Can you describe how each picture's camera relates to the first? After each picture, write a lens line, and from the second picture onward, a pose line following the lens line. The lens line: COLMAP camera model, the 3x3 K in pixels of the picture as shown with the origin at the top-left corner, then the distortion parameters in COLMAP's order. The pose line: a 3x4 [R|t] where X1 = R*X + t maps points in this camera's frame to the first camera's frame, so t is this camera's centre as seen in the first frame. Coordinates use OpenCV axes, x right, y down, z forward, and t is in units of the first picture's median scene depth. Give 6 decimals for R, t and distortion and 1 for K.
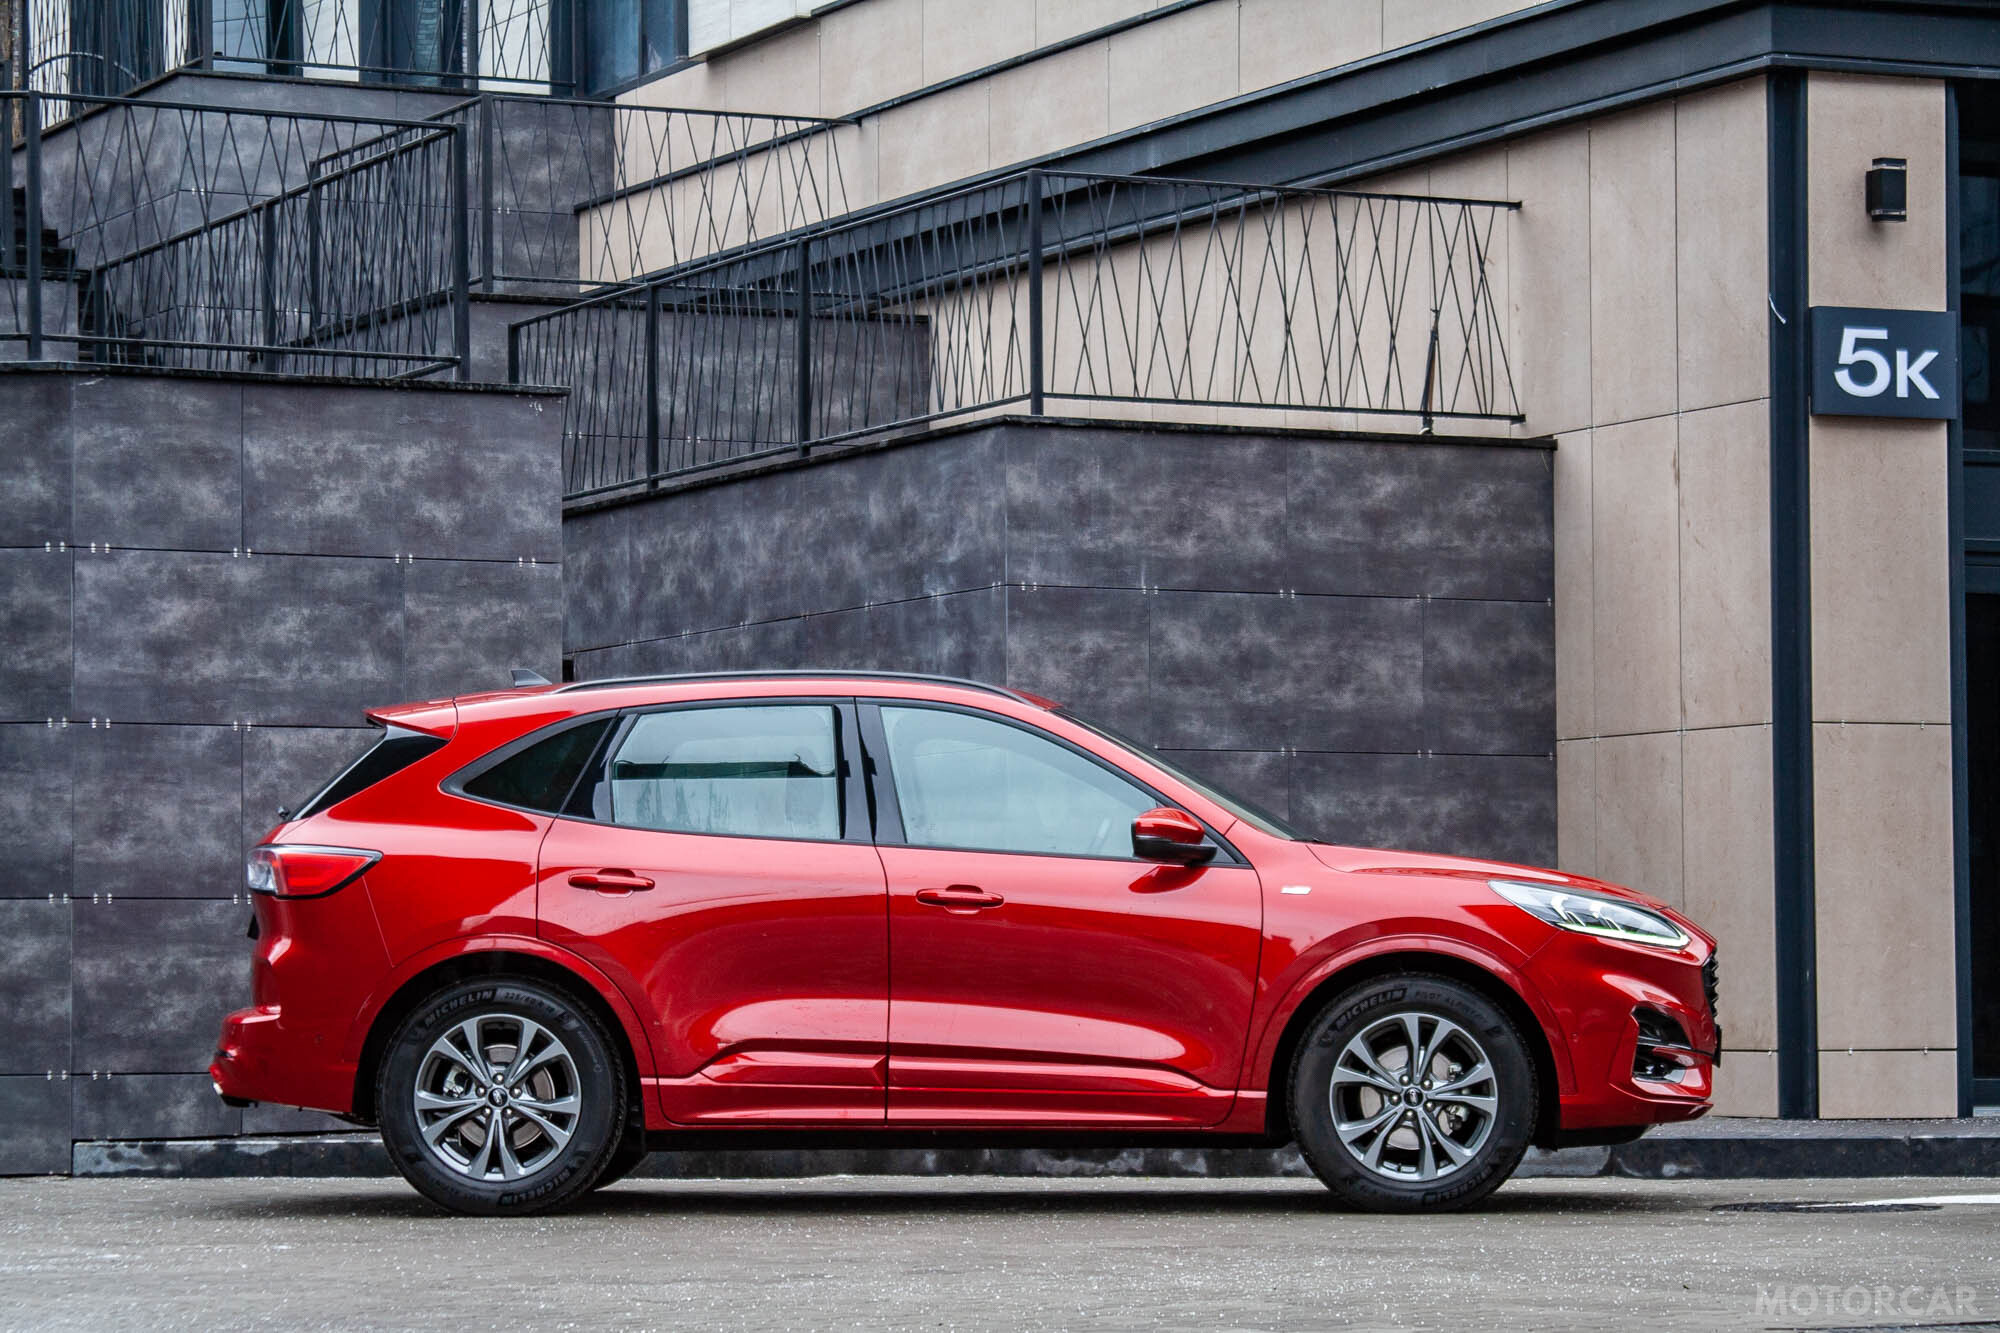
lens RADIAL K [[6040.8, 0, 1000.0], [0, 6040.8, 666.5], [0, 0, 1]] dist [0.428277, 0.063394]
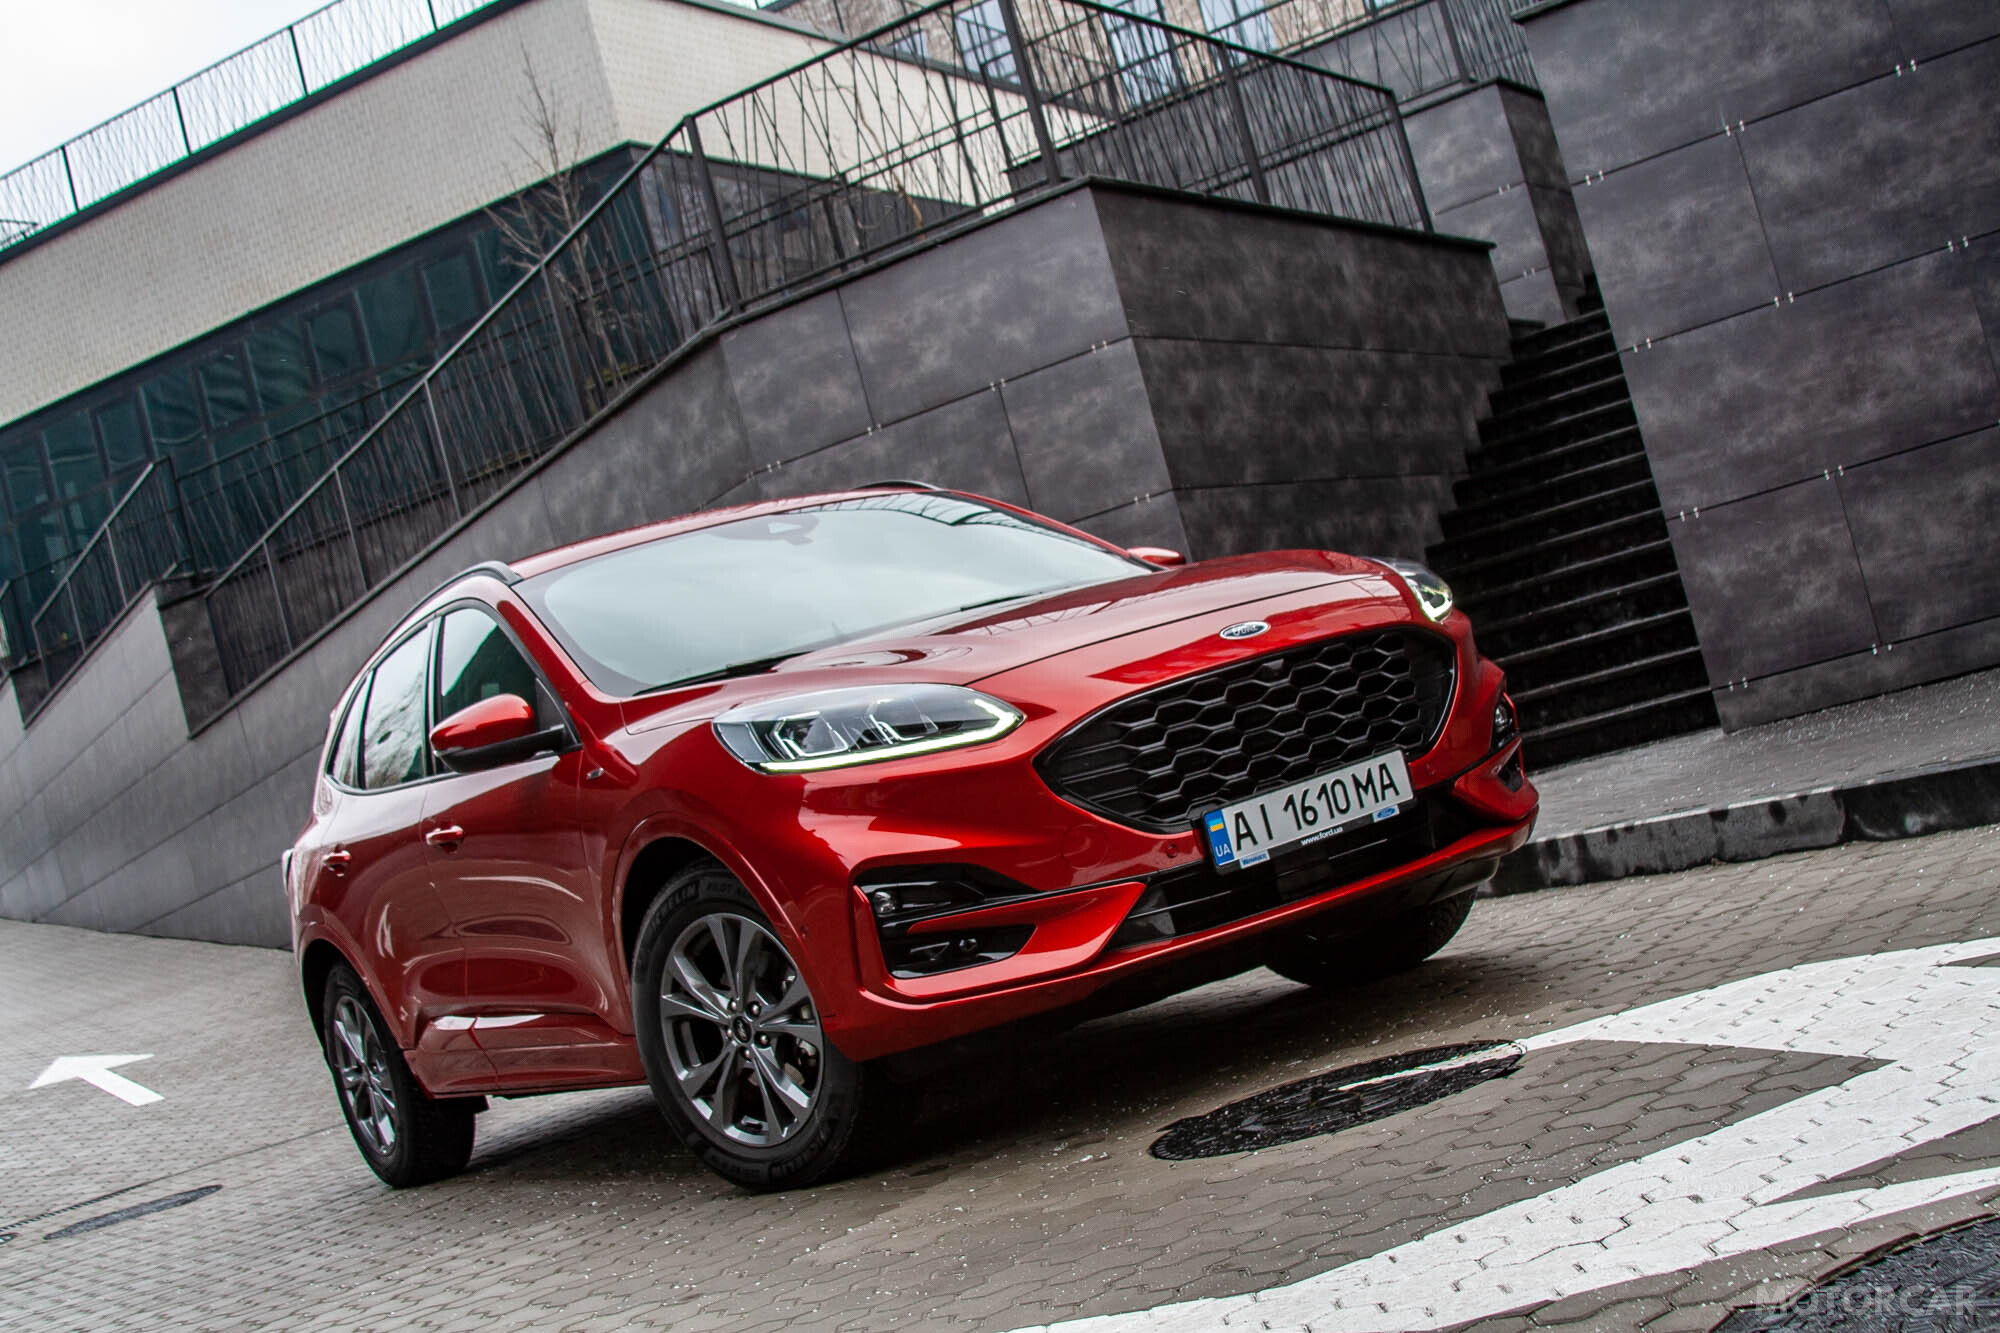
lens RADIAL K [[2591.1, 0, 1000.0], [0, 2591.1, 666.5], [0, 0, 1]] dist [-0.123177, 0.018697]
pose [[0.511932, -0.171582, -0.841715, 0.290704], [0.303437, 0.952802, -0.009676, 0.035891], [0.803649, -0.250455, 0.539835, 0.736780]]
